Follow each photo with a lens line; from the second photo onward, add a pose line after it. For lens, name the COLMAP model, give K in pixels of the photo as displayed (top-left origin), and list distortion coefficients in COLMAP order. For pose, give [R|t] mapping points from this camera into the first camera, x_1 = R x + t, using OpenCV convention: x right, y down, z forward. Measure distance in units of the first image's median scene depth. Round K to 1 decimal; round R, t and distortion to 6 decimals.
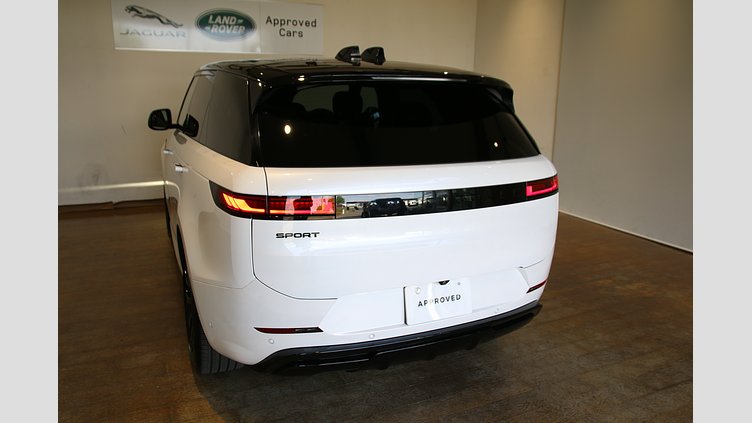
lens RADIAL K [[583.1, 0, 376.0], [0, 583.1, 211.0], [0, 0, 1]] dist [-0.026343, 0.042062]
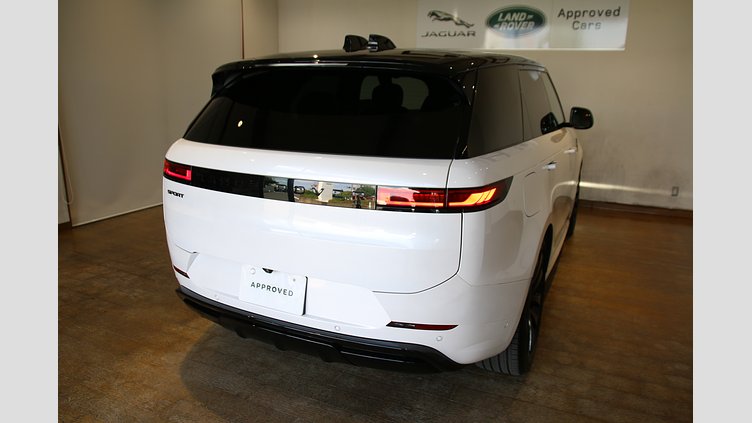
lens RADIAL K [[583.1, 0, 376.3], [0, 583.1, 206.4], [0, 0, 1]] dist [-0.026343, 0.042062]
pose [[0.589809, 0.174739, -0.788411, 0.612766], [-0.188715, 0.979100, 0.075825, -0.057621], [0.785183, 0.104063, 0.610458, 0.333499]]
